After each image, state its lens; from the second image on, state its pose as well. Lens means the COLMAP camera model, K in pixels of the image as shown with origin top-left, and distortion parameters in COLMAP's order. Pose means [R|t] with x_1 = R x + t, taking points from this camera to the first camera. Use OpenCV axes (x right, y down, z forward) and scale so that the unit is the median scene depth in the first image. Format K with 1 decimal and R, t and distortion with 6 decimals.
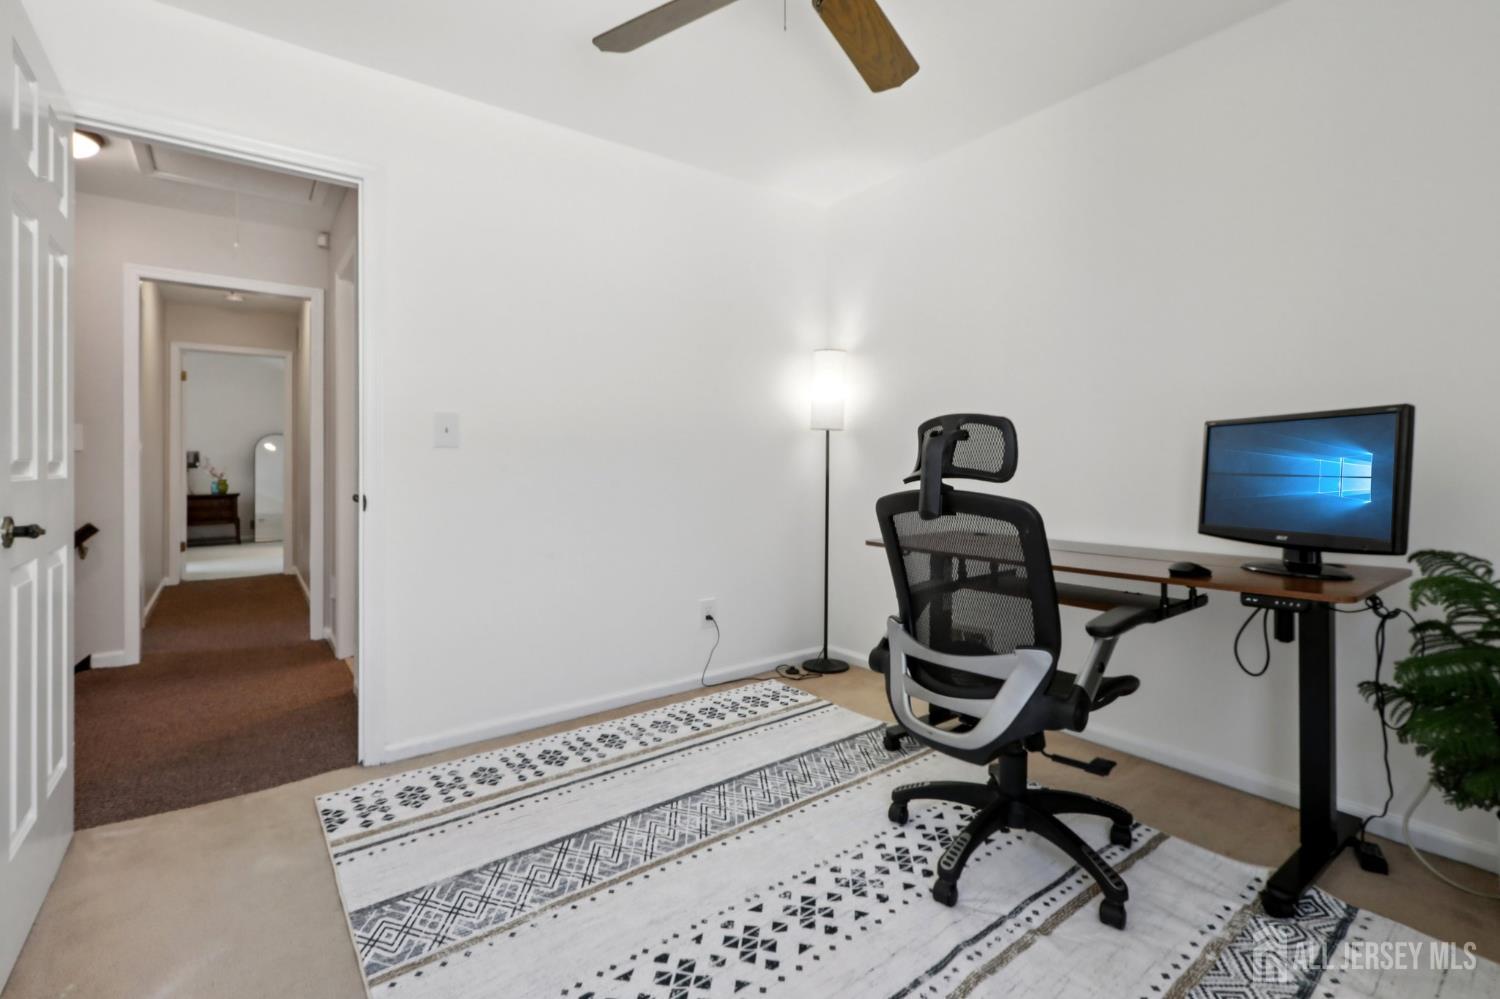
lens RADIAL K [[689.2, 0, 743.3], [0, 689.2, 459.3], [0, 0, 1]] dist [-0.002201, 0.002769]
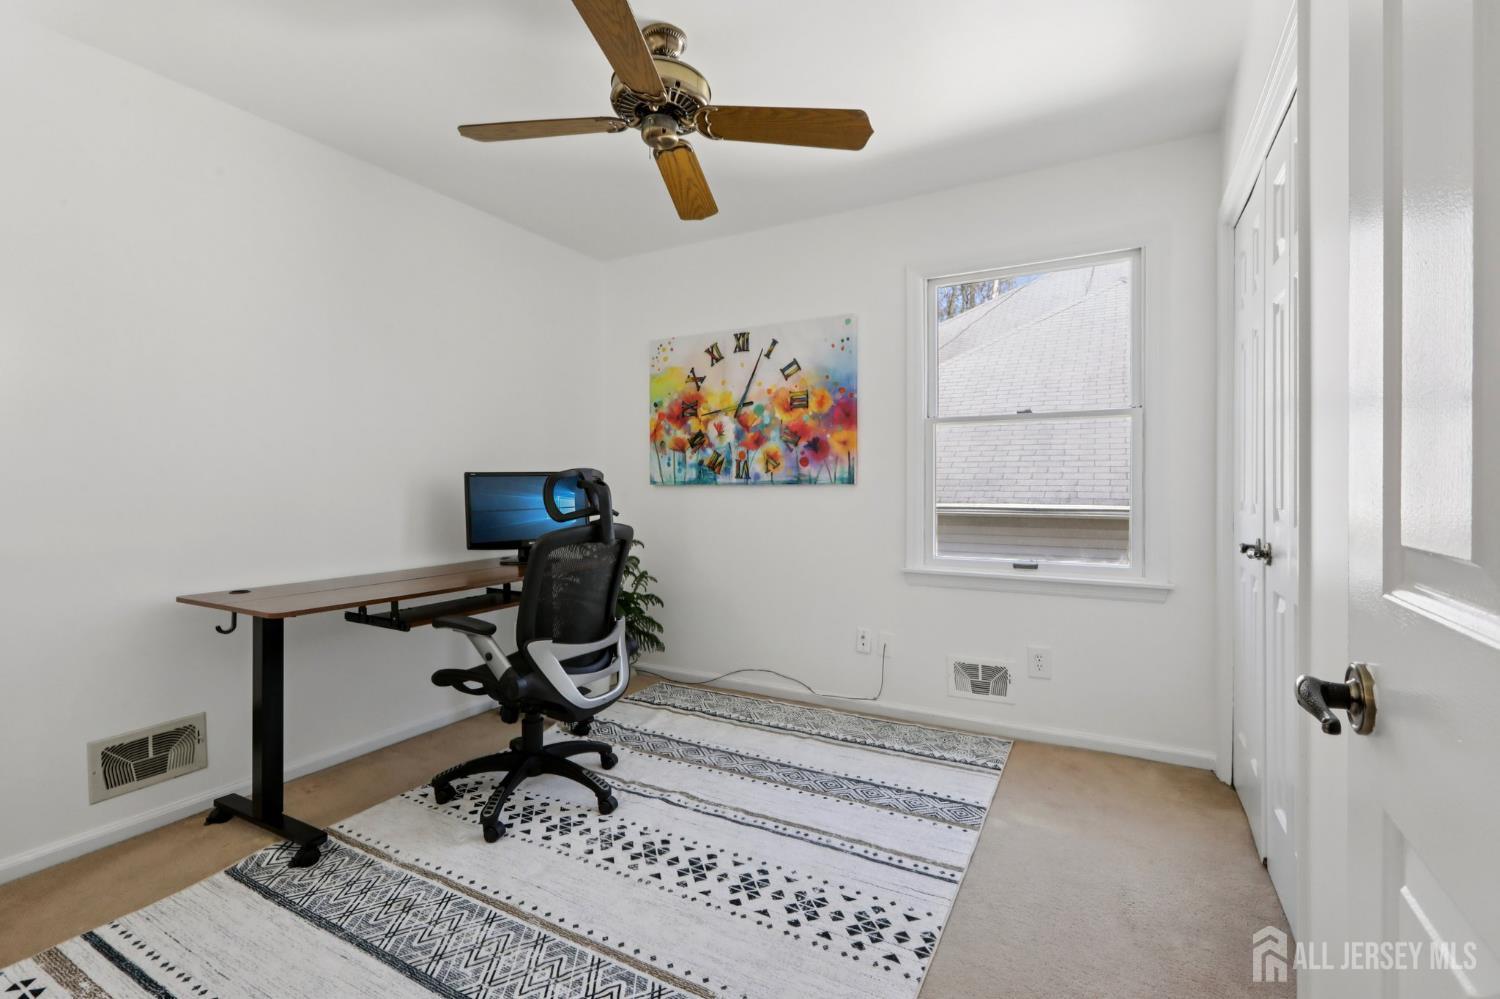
lens RADIAL K [[689.2, 0, 760.7], [0, 689.2, 494.3], [0, 0, 1]] dist [-0.002201, 0.002769]
pose [[-0.433617, -0.008073, 0.901061, -0.896010], [-0.000278, 0.999961, 0.008825, -0.019778], [-0.901097, 0.003577, -0.433602, 1.067427]]
